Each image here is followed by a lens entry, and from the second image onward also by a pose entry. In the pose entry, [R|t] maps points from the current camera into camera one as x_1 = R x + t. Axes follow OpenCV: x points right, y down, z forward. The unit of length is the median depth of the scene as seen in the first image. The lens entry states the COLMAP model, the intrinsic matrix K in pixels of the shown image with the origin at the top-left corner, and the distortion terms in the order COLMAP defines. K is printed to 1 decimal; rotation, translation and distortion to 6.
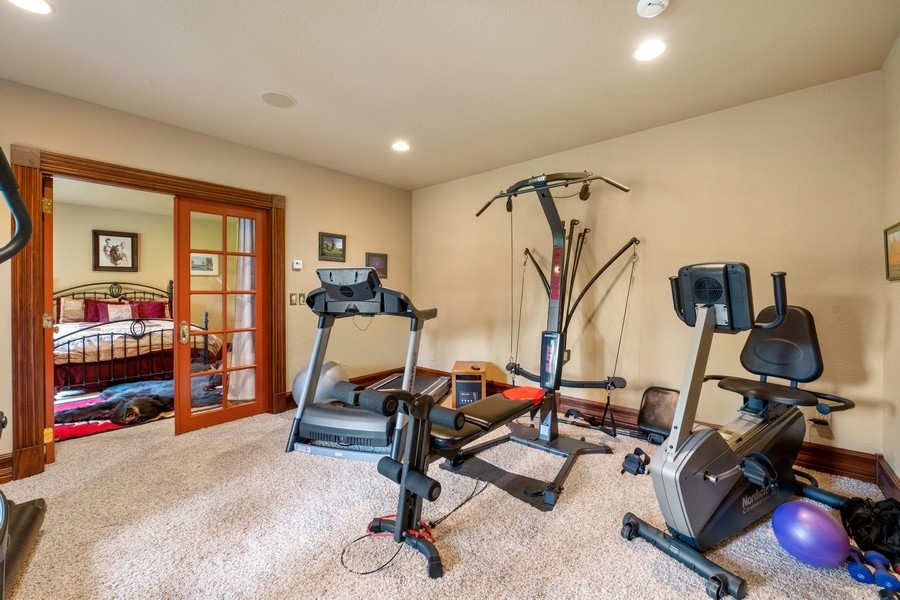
lens RADIAL K [[368.6, 0, 447.5], [0, 368.6, 296.1], [0, 0, 1]] dist [-0.000748, -0.000021]
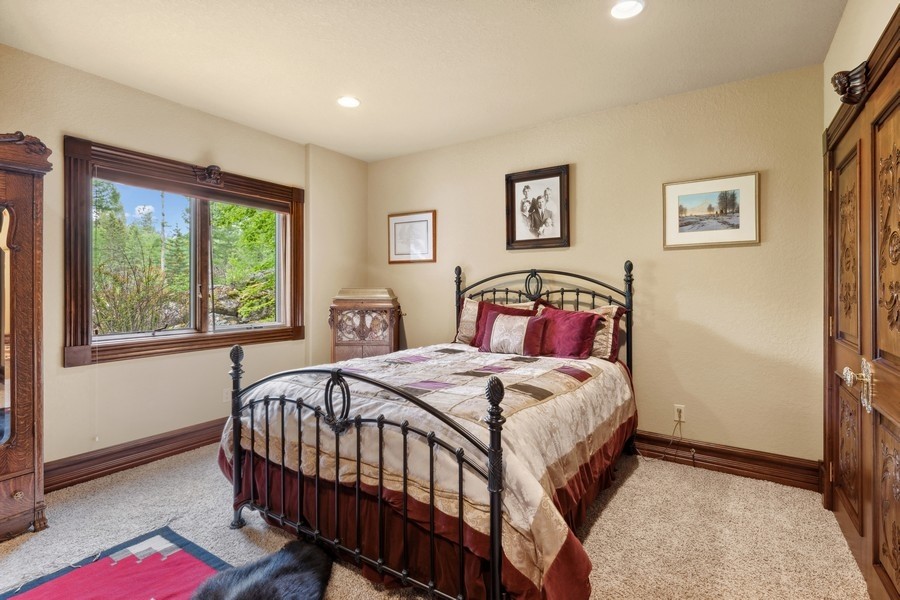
lens RADIAL K [[431.9, 0, 444.9], [0, 431.9, 291.4], [0, 0, 1]] dist [0.005351, 0.000574]
pose [[0.169894, 0.011052, -0.985400, -0.339844], [-0.017486, 0.999813, 0.008199, -0.010827], [0.985307, 0.015838, 0.170055, 0.784787]]
